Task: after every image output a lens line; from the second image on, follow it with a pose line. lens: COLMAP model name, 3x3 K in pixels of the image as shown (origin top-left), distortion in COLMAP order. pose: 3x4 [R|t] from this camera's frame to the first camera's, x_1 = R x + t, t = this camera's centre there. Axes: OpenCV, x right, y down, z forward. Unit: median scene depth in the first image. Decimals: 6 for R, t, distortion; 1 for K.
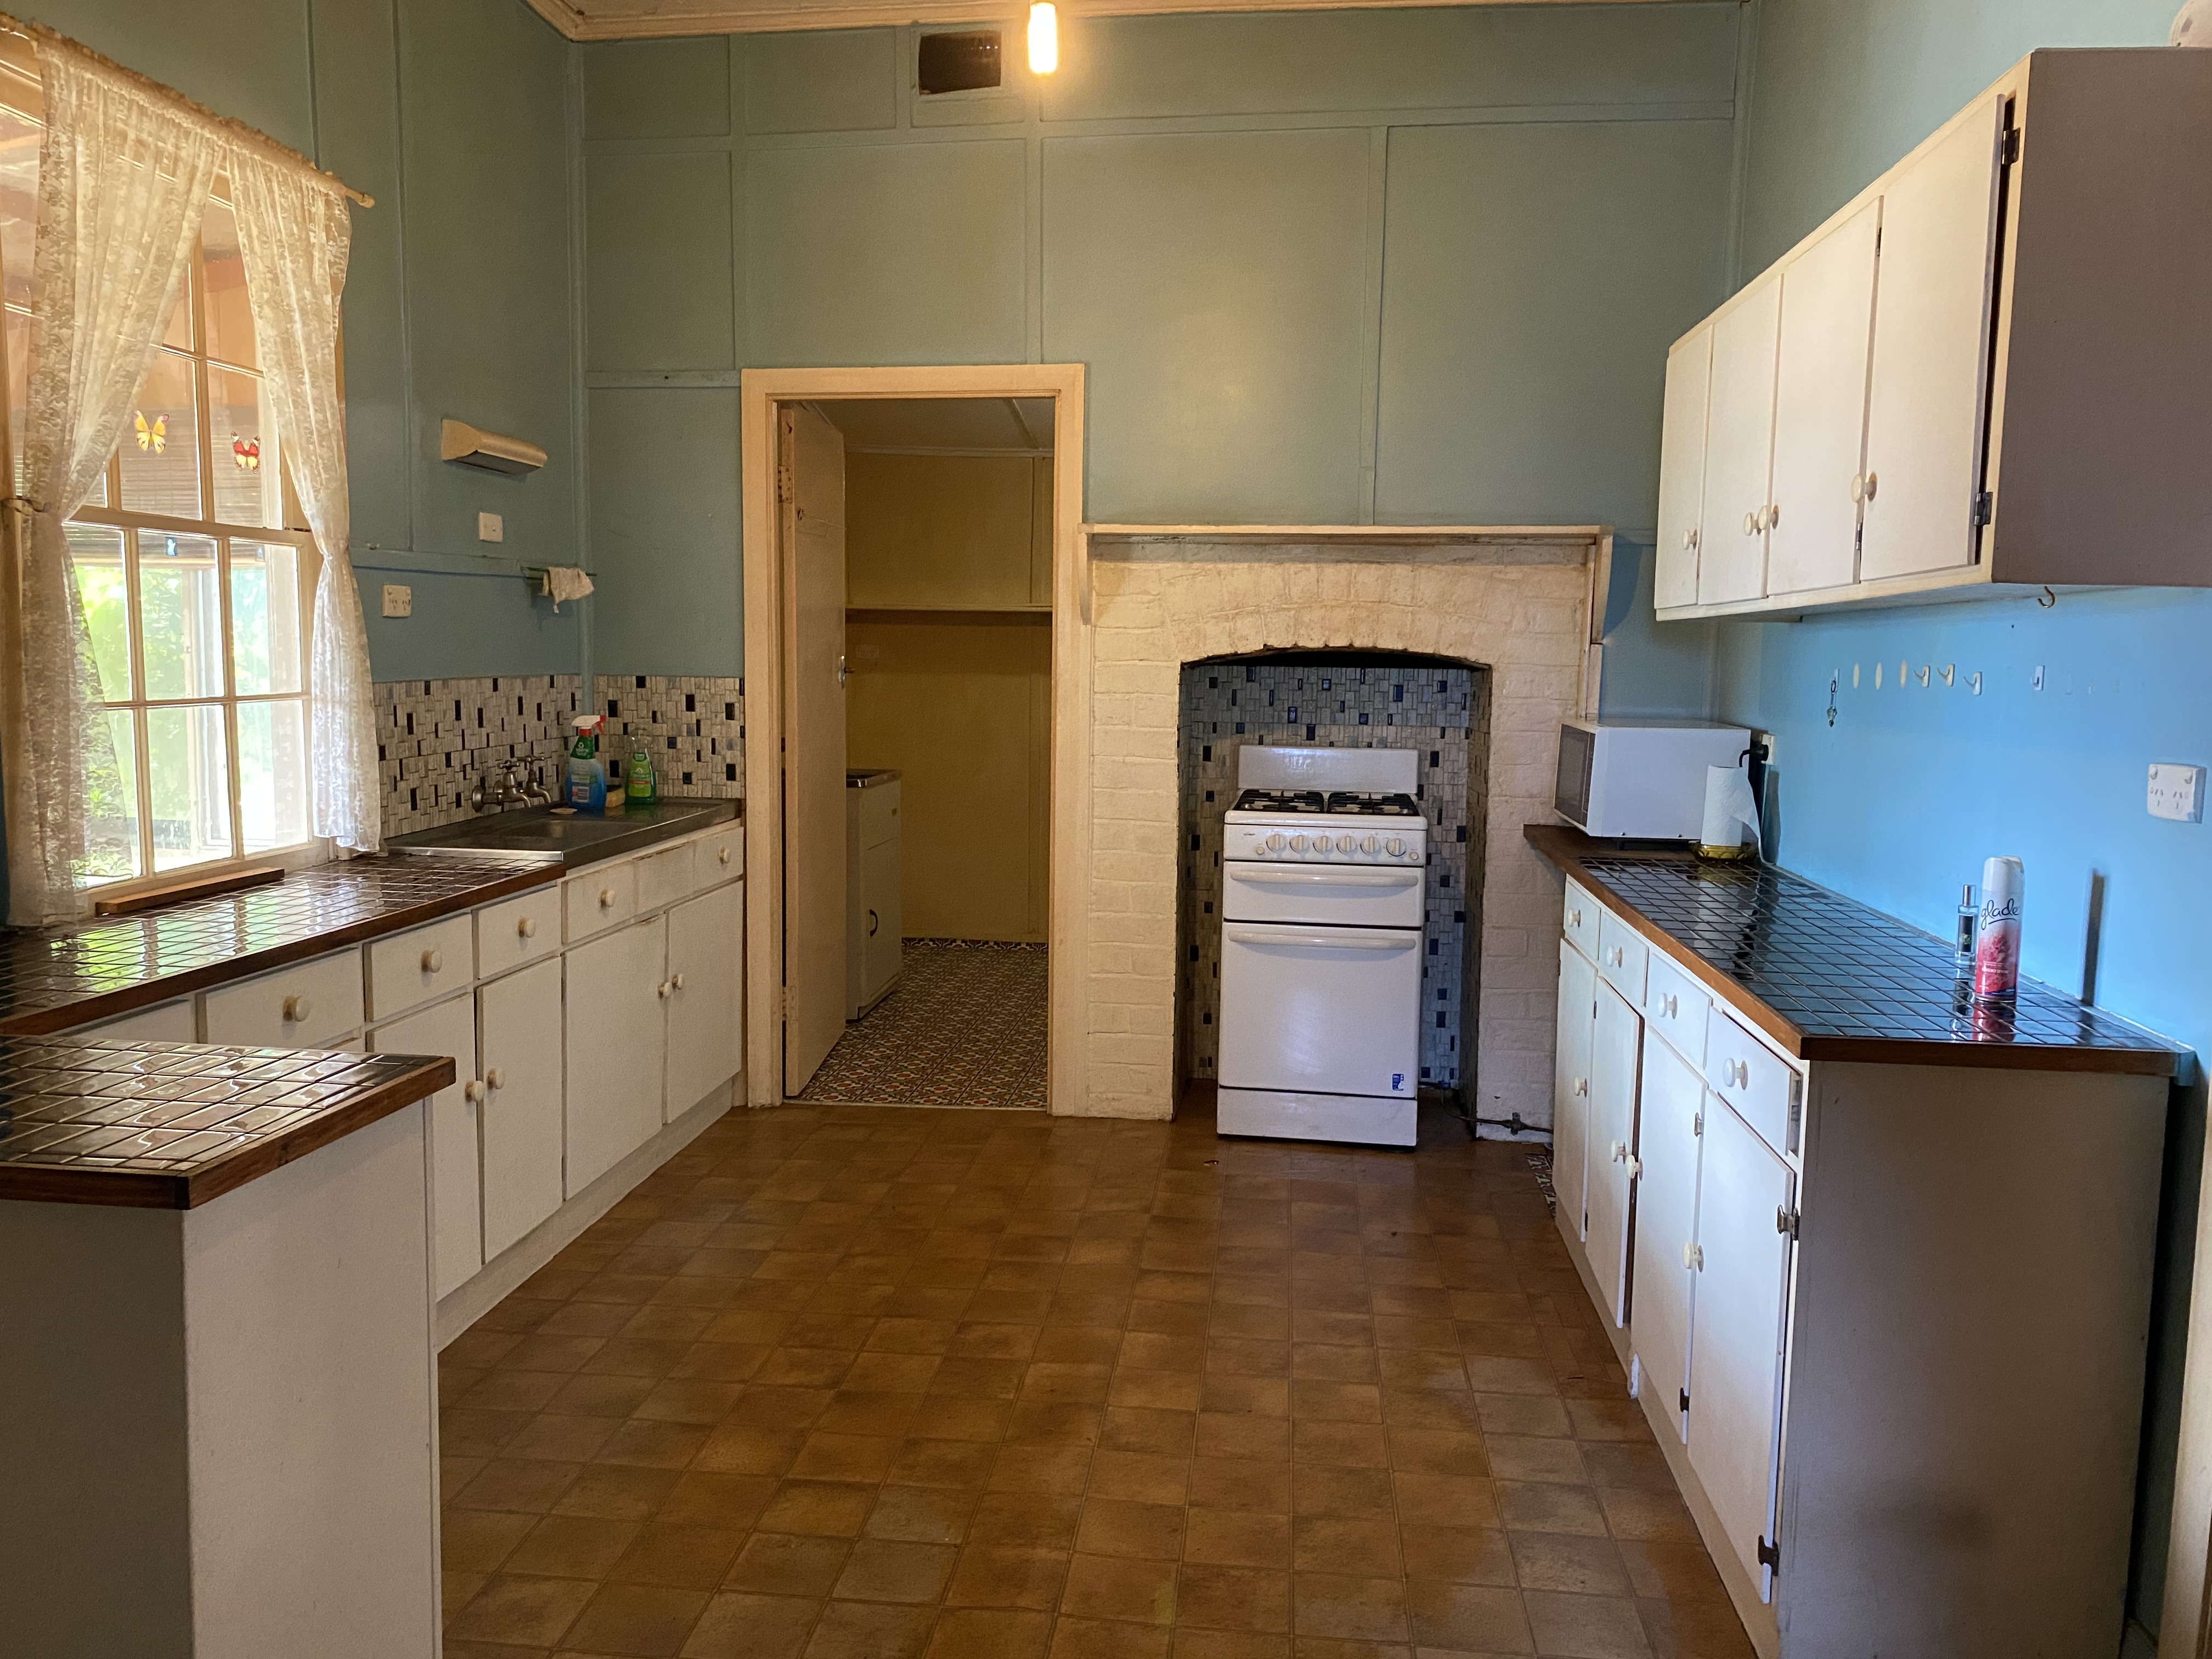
lens RADIAL K [[1667.3, 0, 1108.8], [0, 1667.3, 818.4], [0, 0, 1]] dist [0.011228, -0.013880]
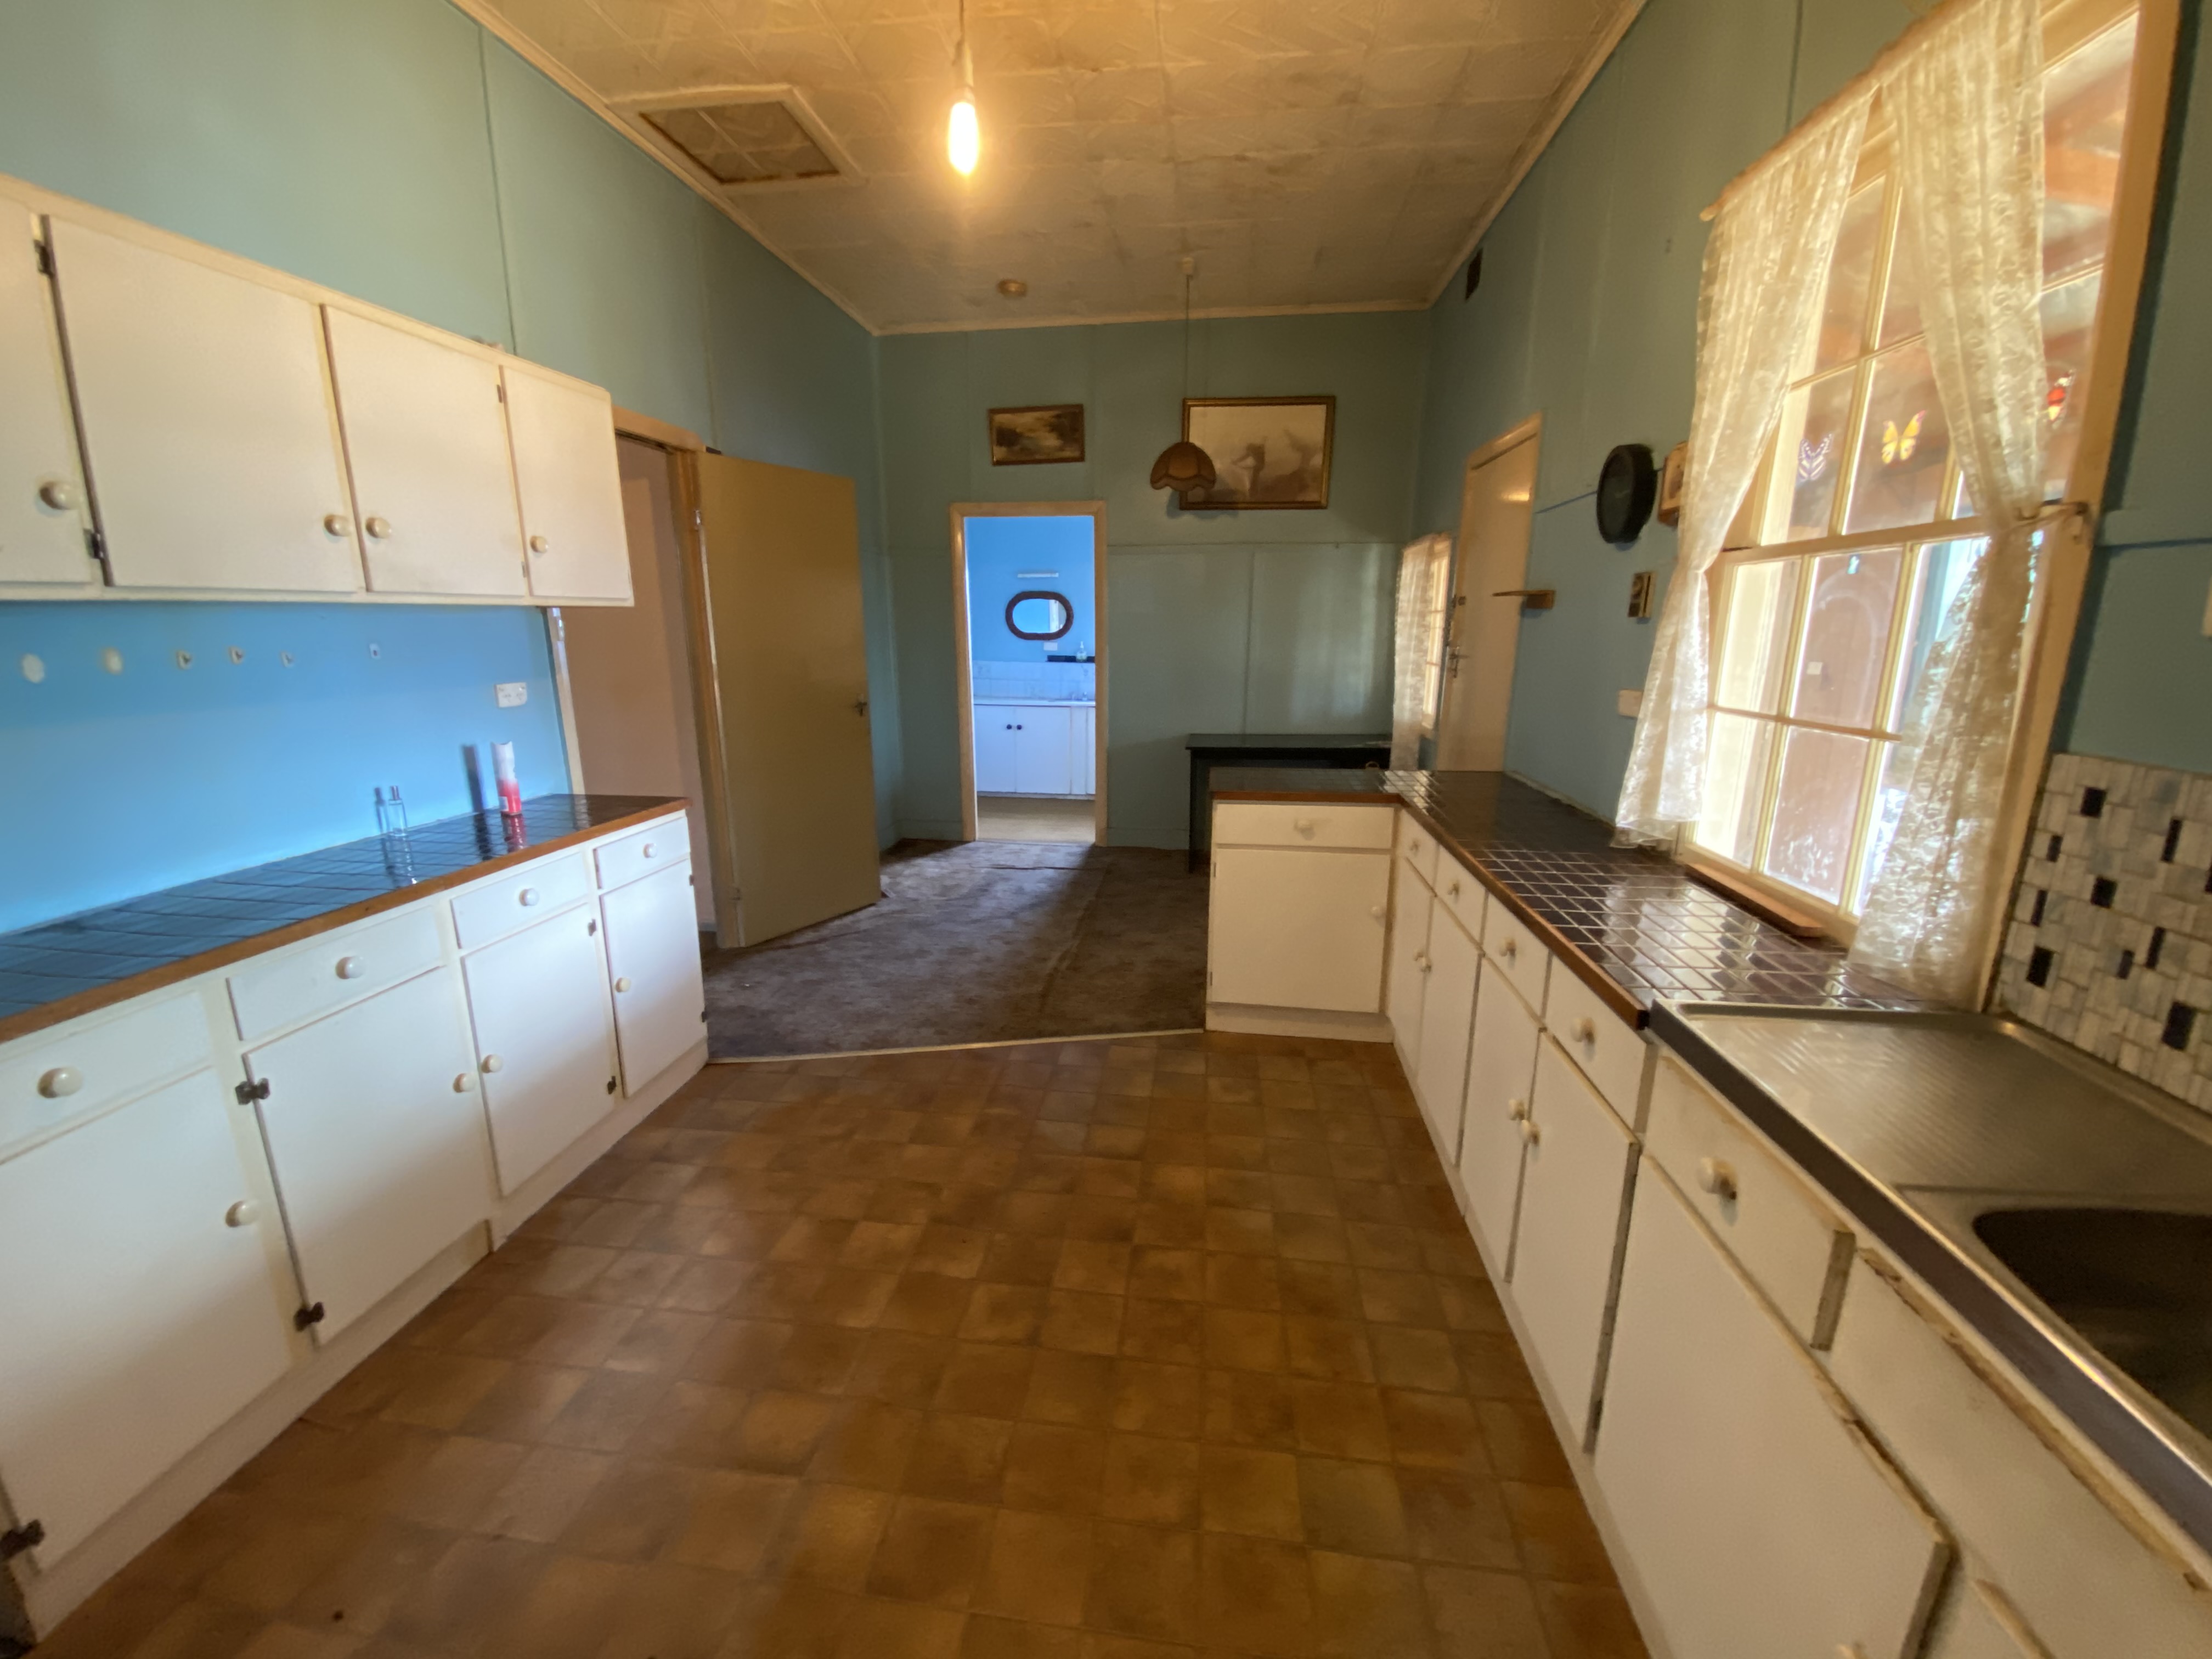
lens RADIAL K [[890.9, 0, 1094.5], [0, 890.9, 830.6], [0, 0, 1]] dist [0.000567, -0.003024]
pose [[-0.999490, -0.025602, 0.019080, -0.095190], [-0.018090, 0.946449, 0.322347, -0.119795], [-0.026311, 0.321837, -0.946429, 1.055756]]
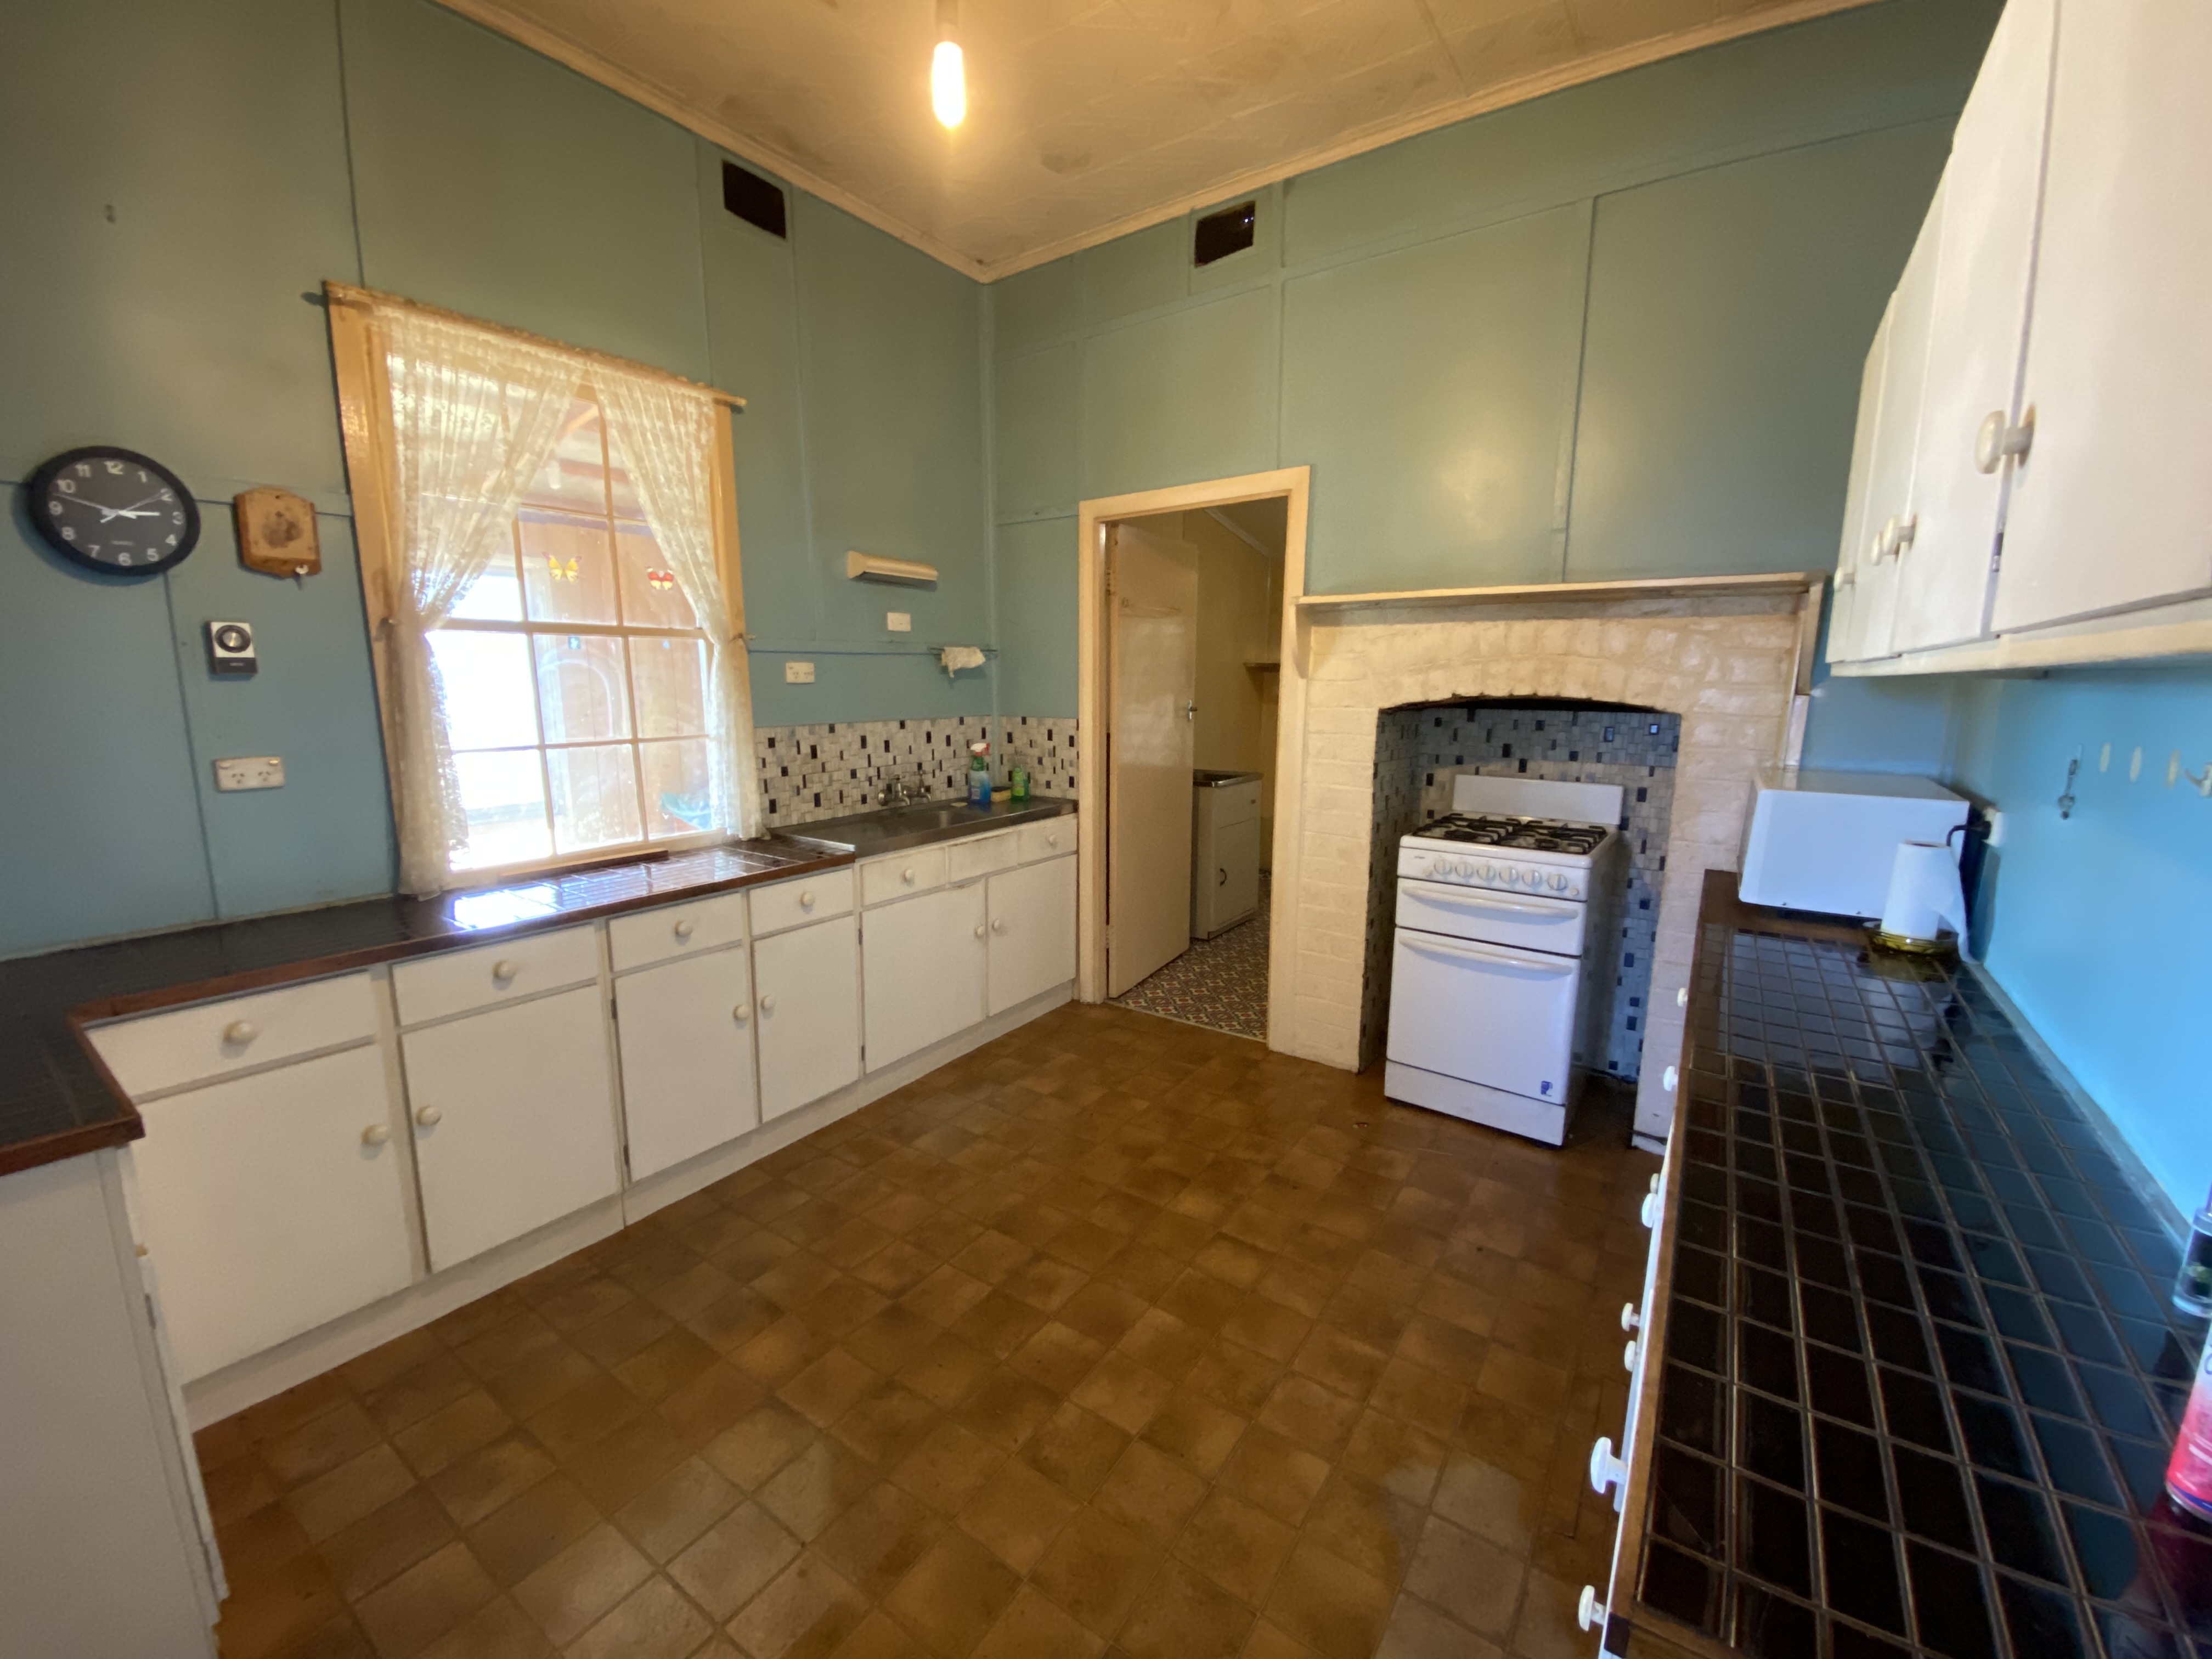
lens RADIAL K [[890.9, 0, 1094.9], [0, 890.9, 834.7], [0, 0, 1]] dist [0.000567, -0.003024]
pose [[0.876100, 0.072033, -0.476719, 0.183372], [-0.038512, 0.996072, 0.079731, -0.048331], [0.480590, -0.051493, 0.875432, 0.341114]]
